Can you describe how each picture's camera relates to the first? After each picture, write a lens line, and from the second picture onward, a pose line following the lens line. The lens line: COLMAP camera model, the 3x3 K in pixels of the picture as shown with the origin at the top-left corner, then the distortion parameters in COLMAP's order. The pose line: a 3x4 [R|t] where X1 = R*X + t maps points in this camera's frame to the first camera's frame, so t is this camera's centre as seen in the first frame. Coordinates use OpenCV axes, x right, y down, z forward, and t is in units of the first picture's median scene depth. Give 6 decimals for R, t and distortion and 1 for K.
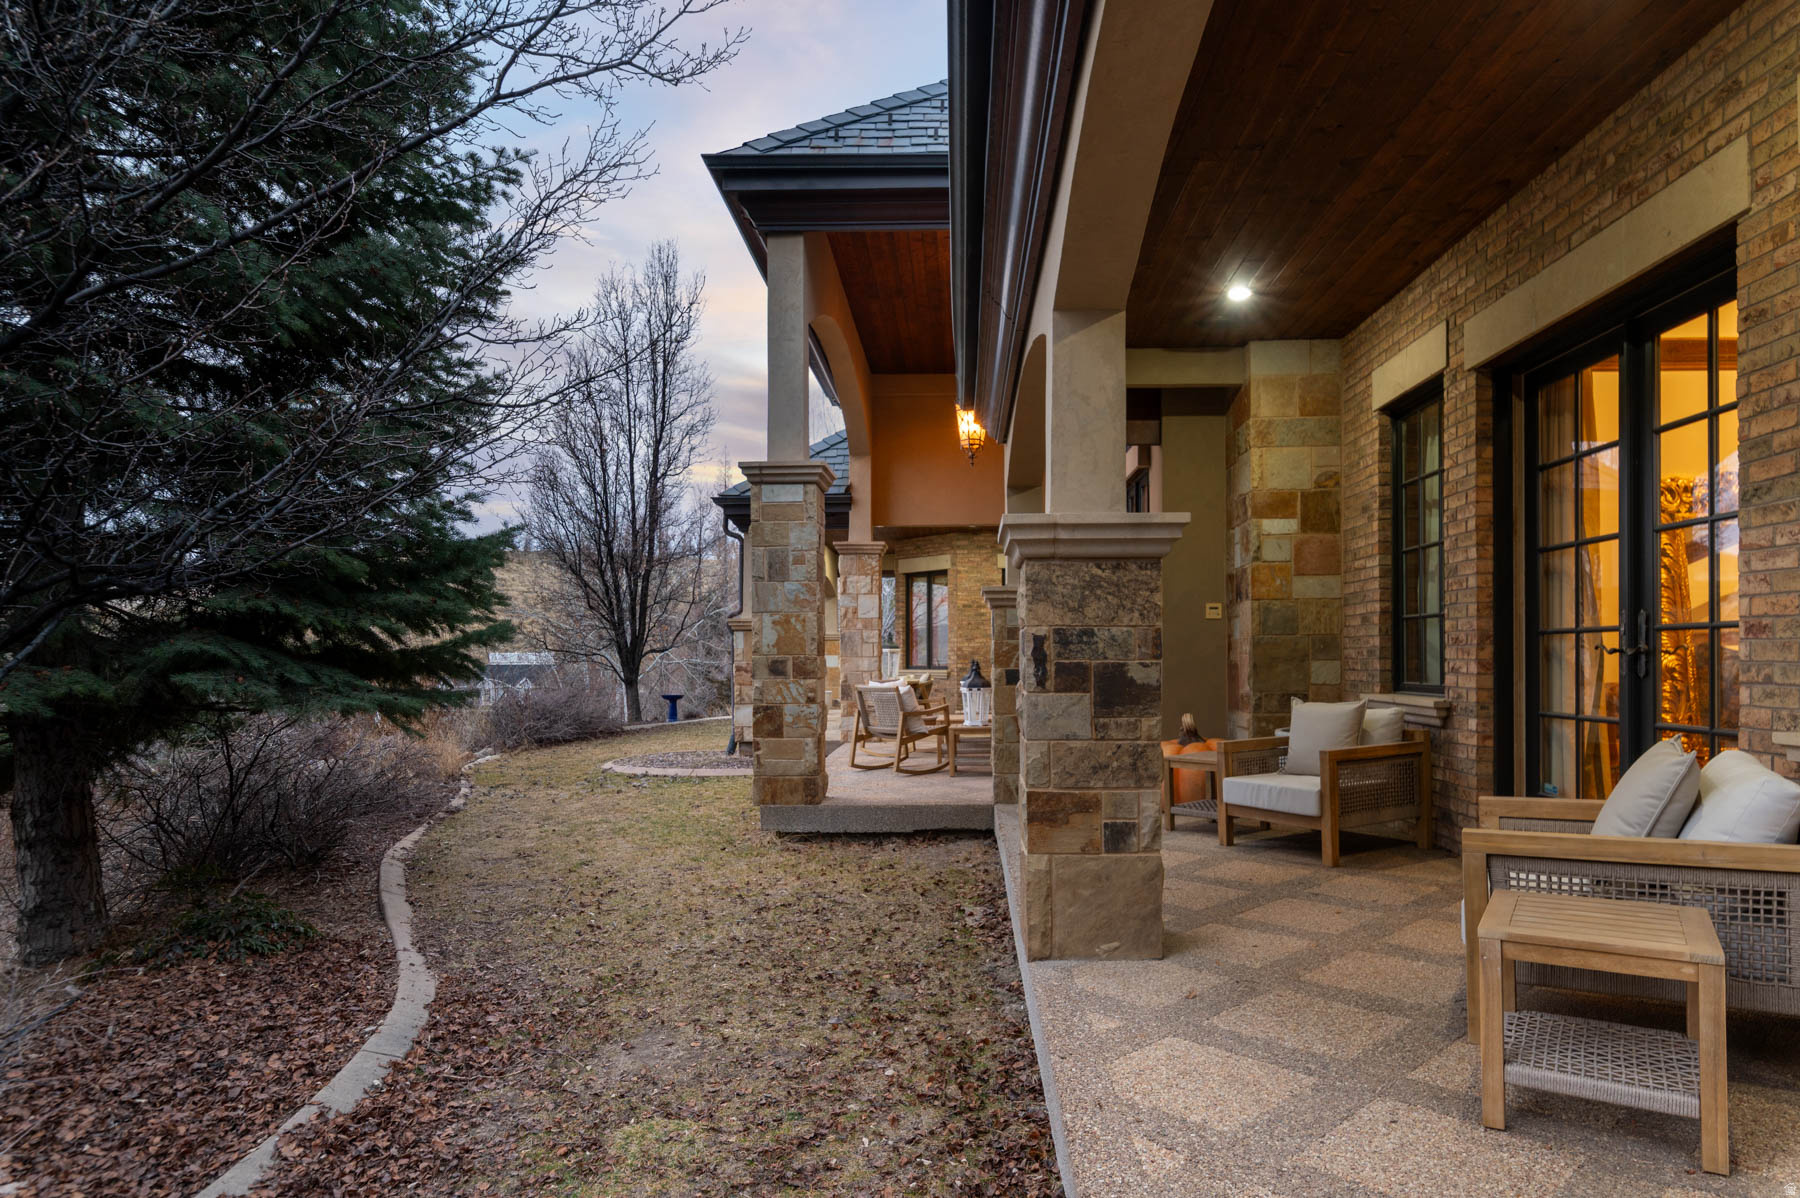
lens RADIAL K [[1029.9, 0, 901.3], [0, 1029.9, 655.0], [0, 0, 1]] dist [0.000147, -0.000007]
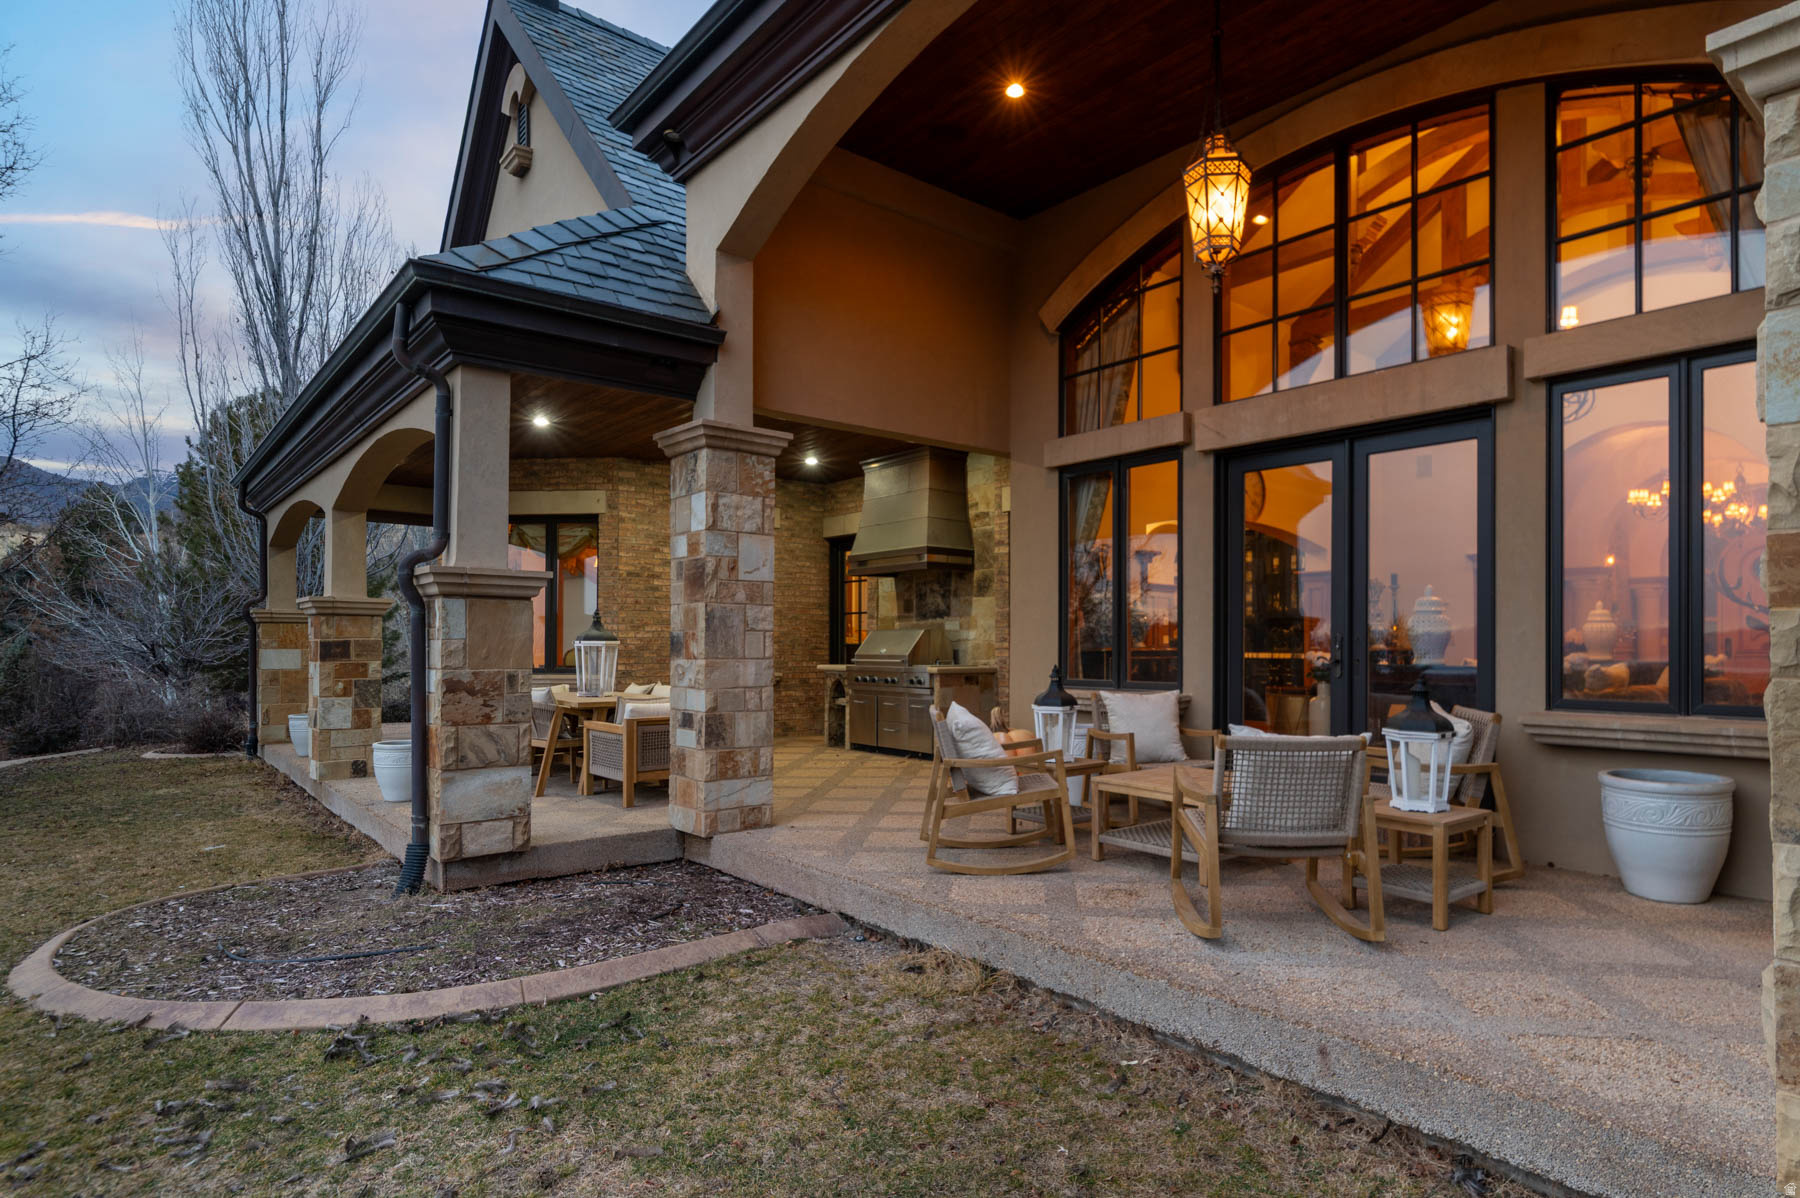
lens RADIAL K [[977.3, 0, 901.3], [0, 977.3, 645.0], [0, 0, 1]] dist [-0.000714, -0.000053]
pose [[0.735451, 0.007200, 0.677539, -0.300911], [-0.006180, 0.999973, -0.003919, -0.003234], [-0.677549, -0.001305, 0.735476, 0.593519]]
